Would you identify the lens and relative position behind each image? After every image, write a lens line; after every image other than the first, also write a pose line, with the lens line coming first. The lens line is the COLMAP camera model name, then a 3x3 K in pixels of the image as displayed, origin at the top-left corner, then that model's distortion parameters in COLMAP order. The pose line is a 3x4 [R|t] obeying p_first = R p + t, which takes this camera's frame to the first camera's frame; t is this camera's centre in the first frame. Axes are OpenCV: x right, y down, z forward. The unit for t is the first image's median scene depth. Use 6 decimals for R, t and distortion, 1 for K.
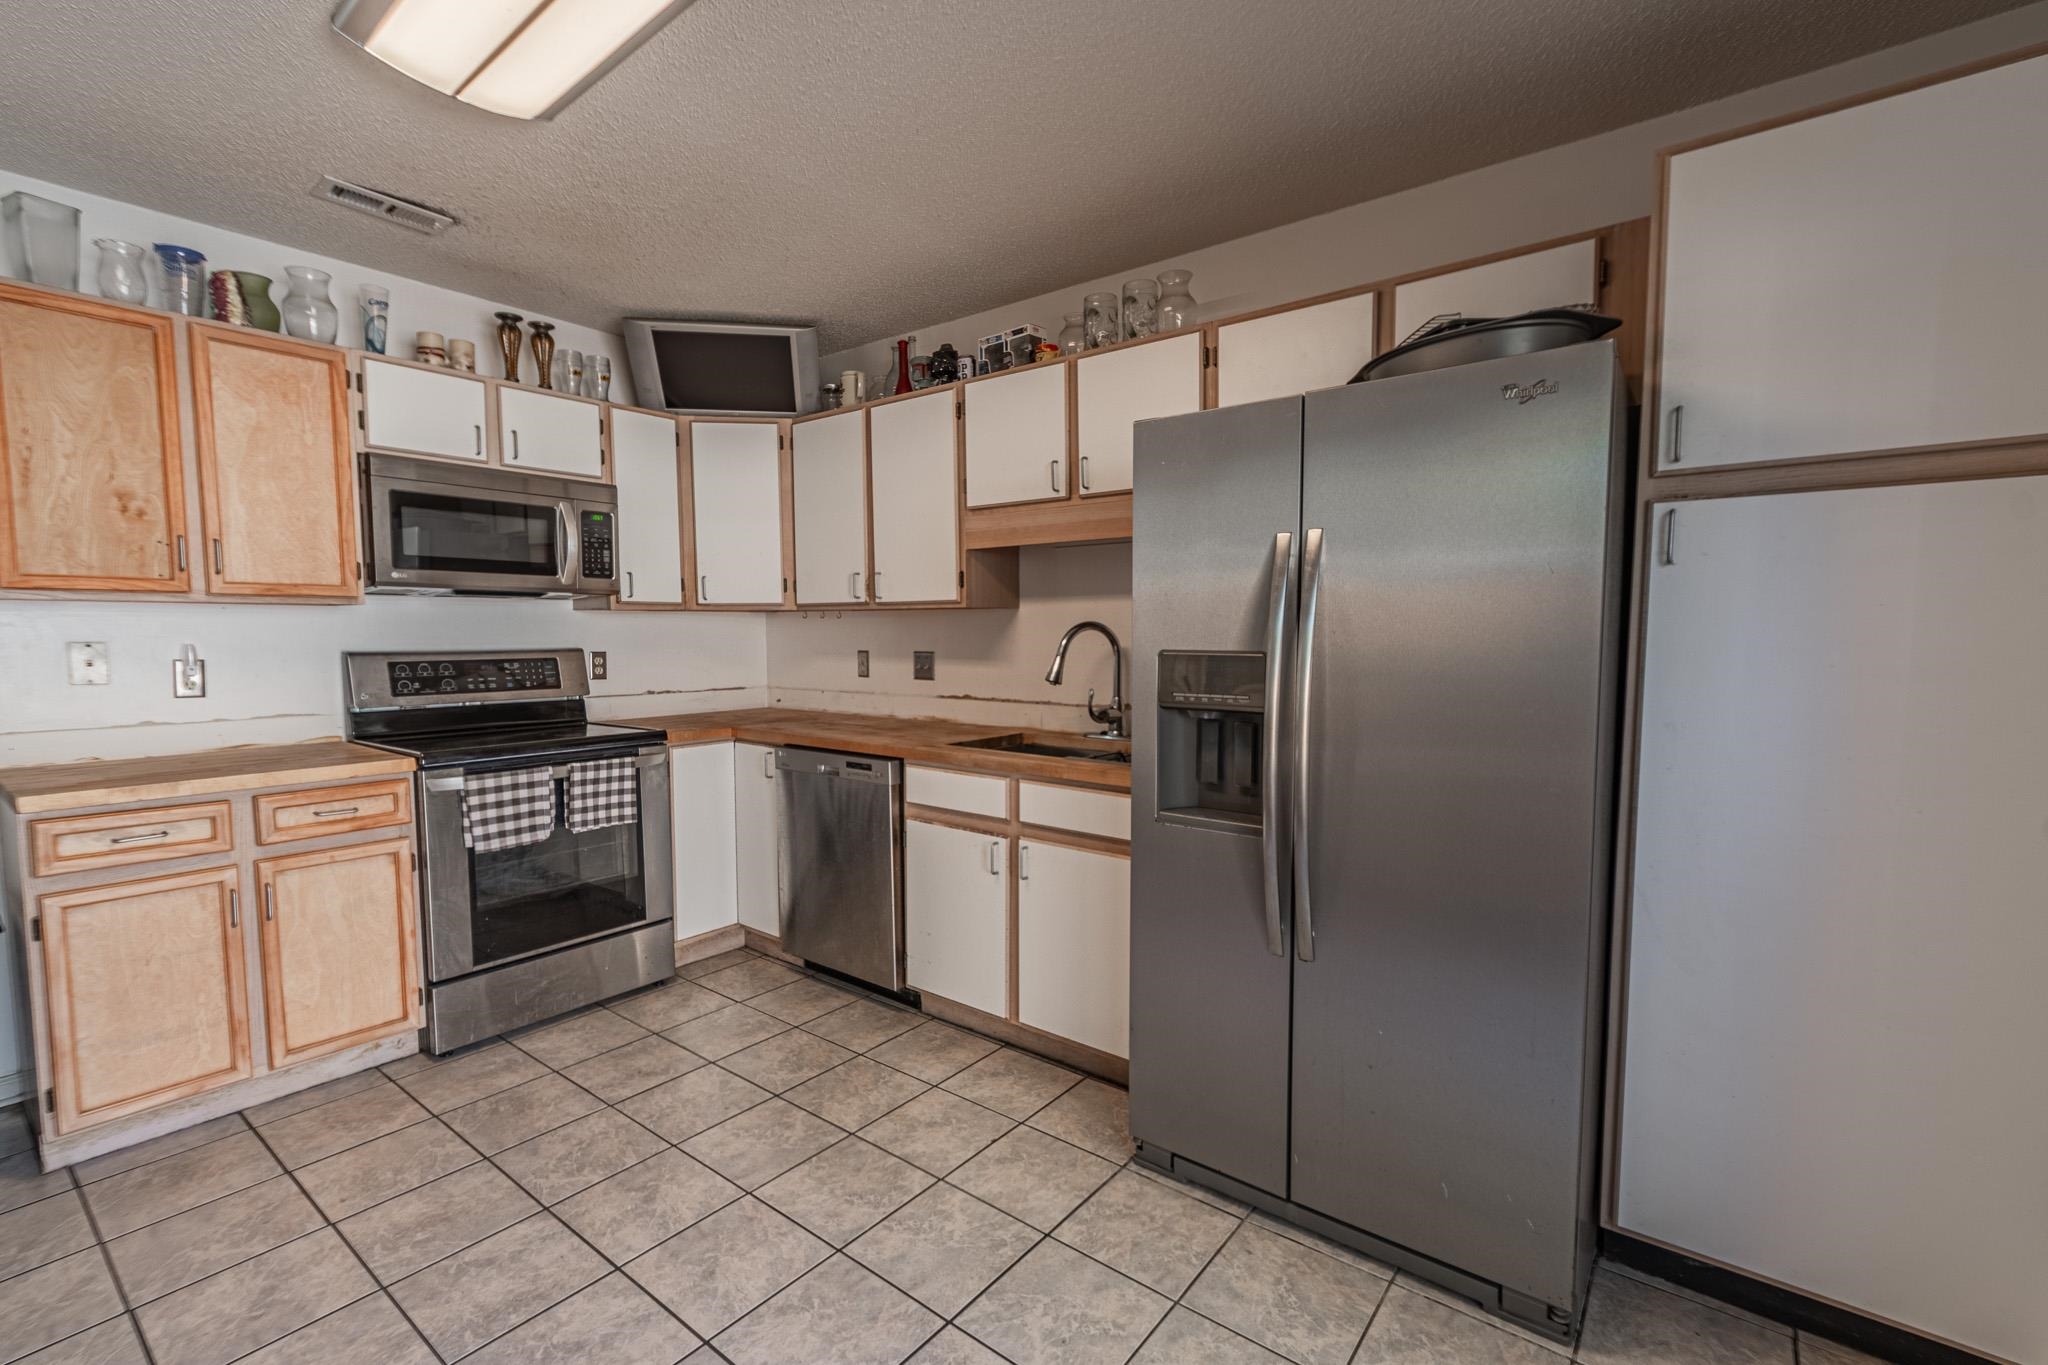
lens RADIAL K [[904.1, 0, 1020.6], [0, 904.1, 694.8], [0, 0, 1]] dist [0.017588, -0.008650]
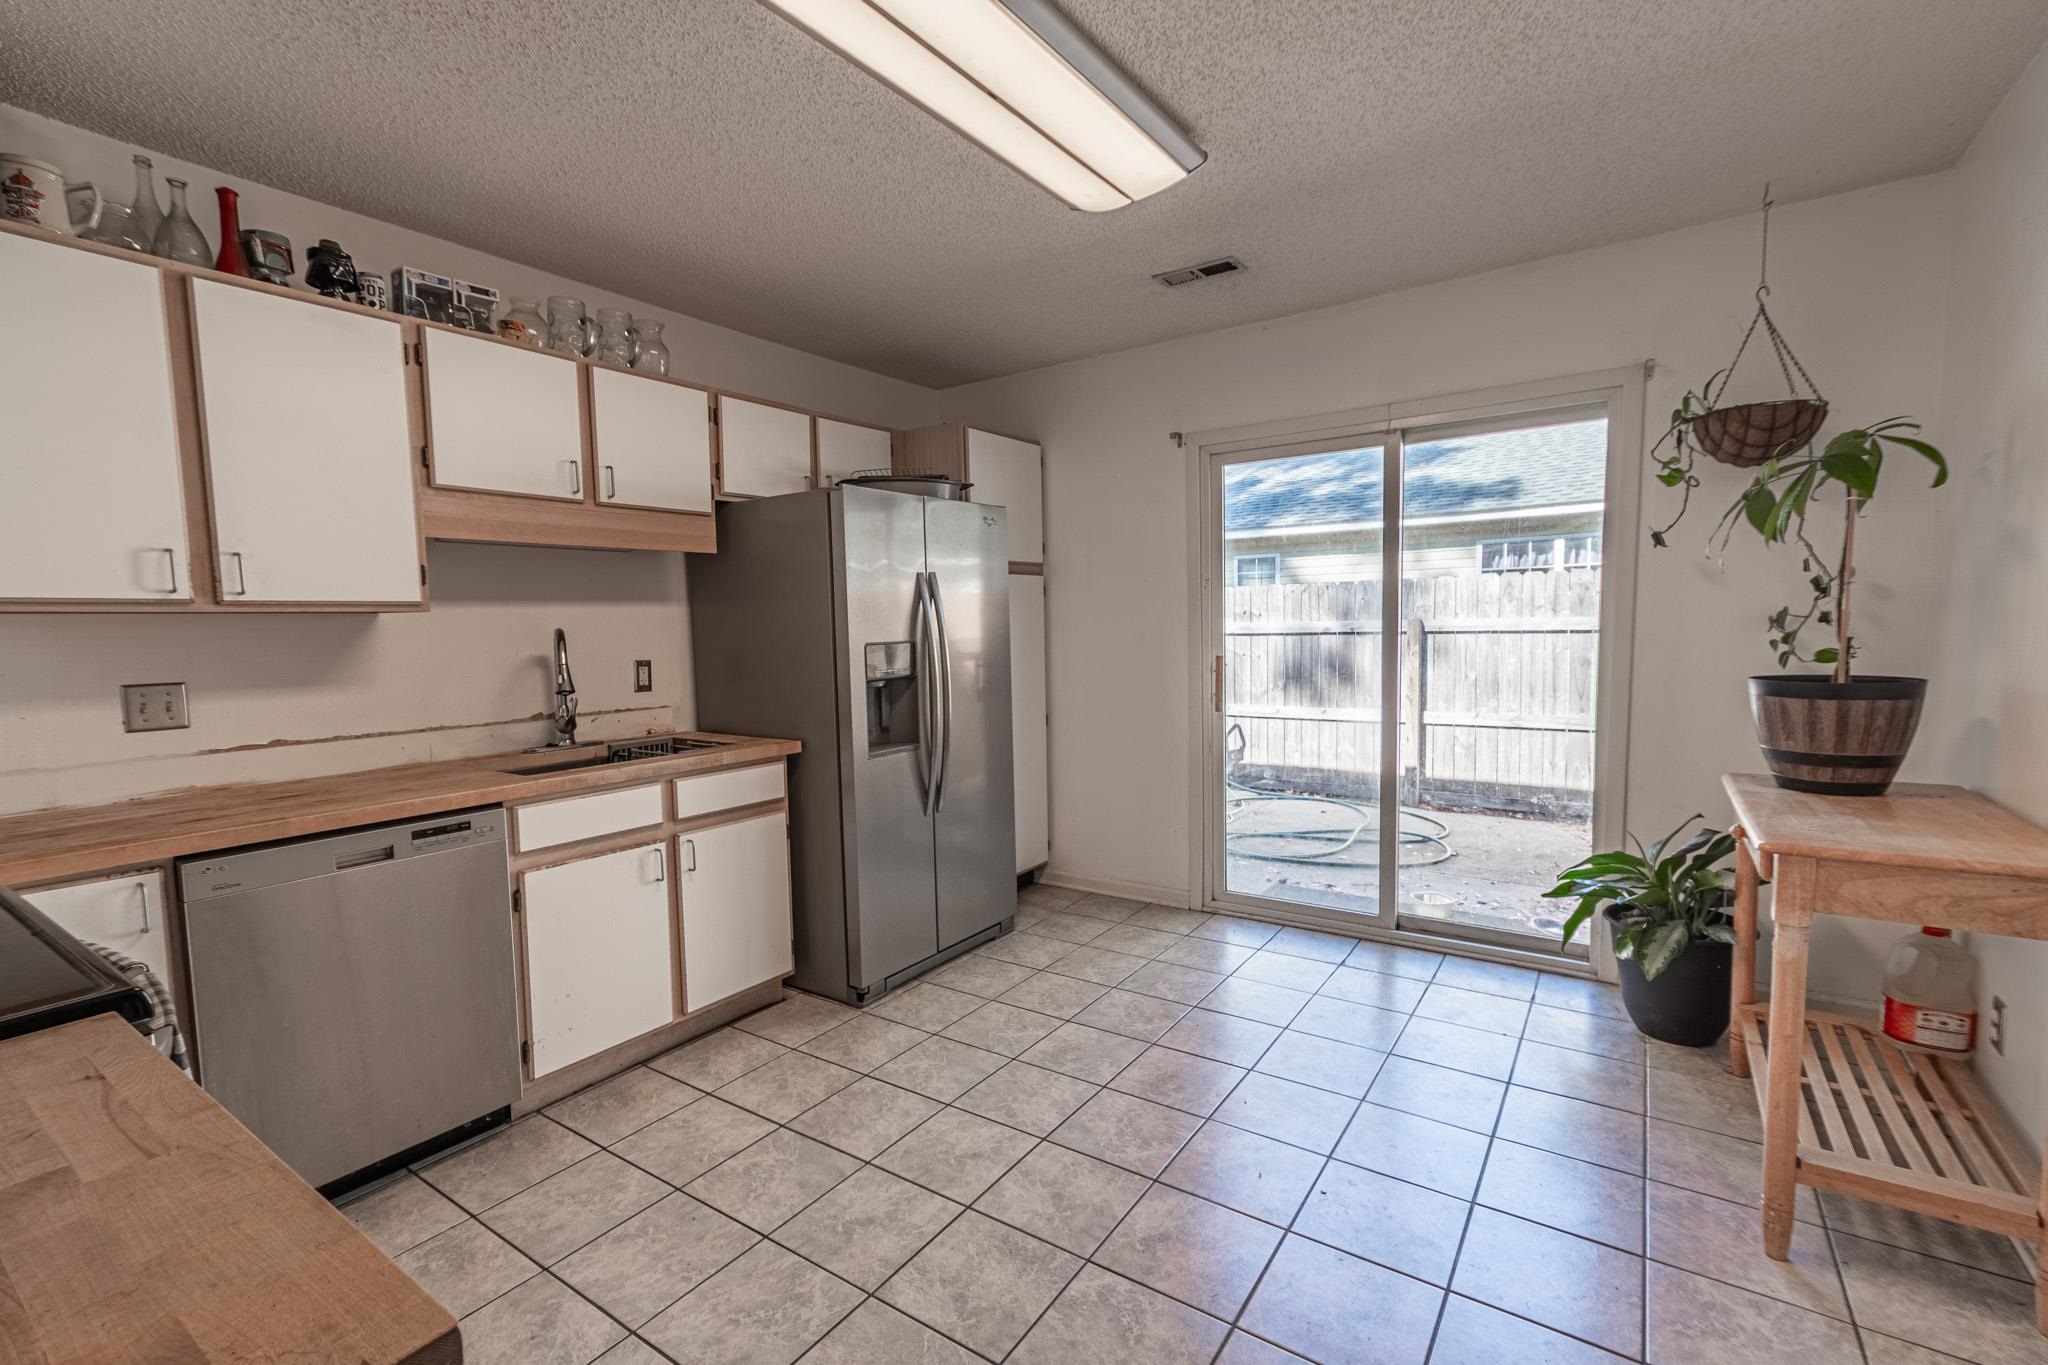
lens RADIAL K [[904.1, 0, 1020.6], [0, 904.1, 694.8], [0, 0, 1]] dist [0.017588, -0.008650]
pose [[-0.063360, -0.076465, 0.995057, -1.017666], [0.098015, 0.991763, 0.082453, -0.046860], [-0.993166, 0.102754, -0.055343, 0.637986]]
